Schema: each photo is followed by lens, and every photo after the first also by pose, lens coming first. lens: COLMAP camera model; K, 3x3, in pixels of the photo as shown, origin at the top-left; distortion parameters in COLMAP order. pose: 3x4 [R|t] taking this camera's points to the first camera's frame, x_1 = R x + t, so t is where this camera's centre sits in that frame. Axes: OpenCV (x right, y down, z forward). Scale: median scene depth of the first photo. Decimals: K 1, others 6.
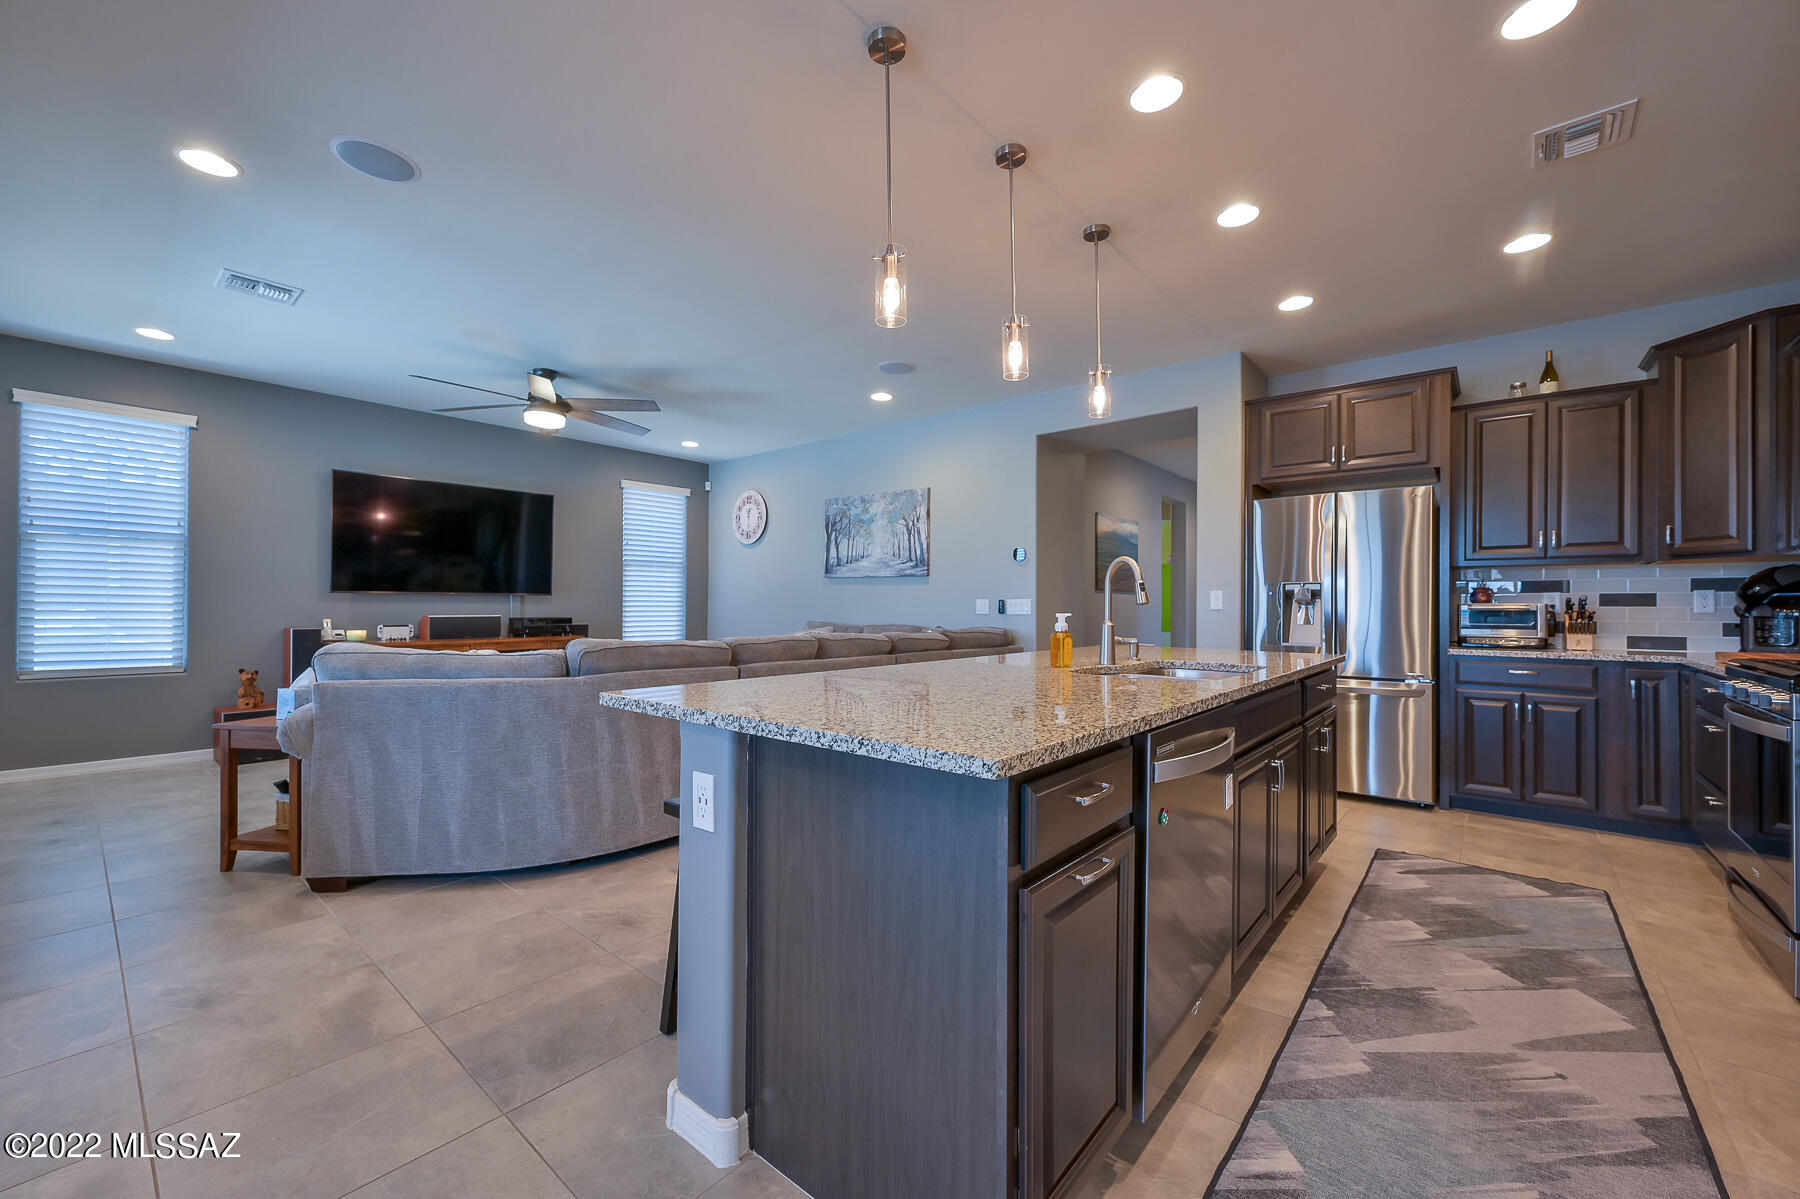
lens RADIAL K [[709.1, 0, 900.7], [0, 709.1, 602.6], [0, 0, 1]] dist [-0.000516, 0.000769]
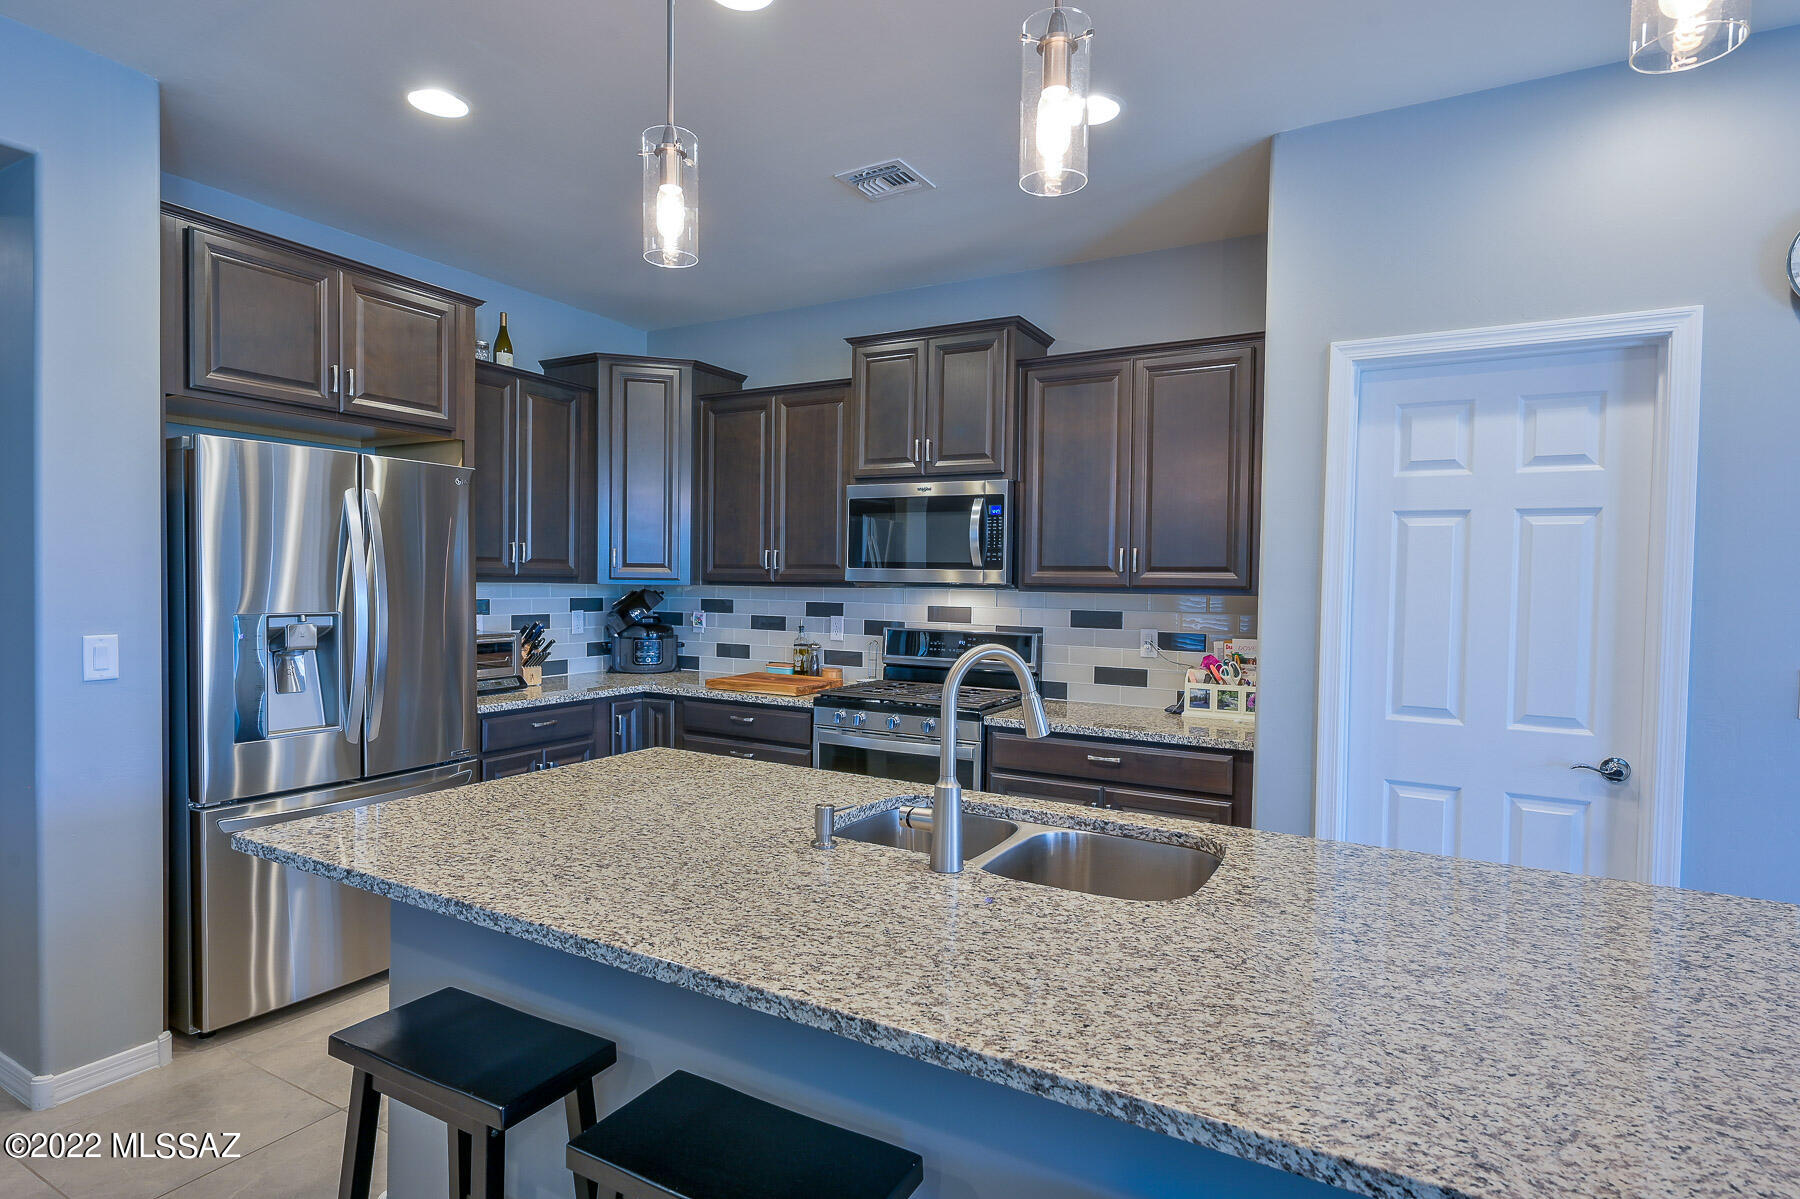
lens RADIAL K [[926.7, 0, 906.0], [0, 926.7, 604.9], [0, 0, 1]] dist [-0.003443, 0.000574]
pose [[-0.190284, -0.034505, 0.981122, -0.176543], [-0.021296, 0.999292, 0.031014, -0.062753], [-0.981498, -0.014993, -0.190885, 0.669332]]
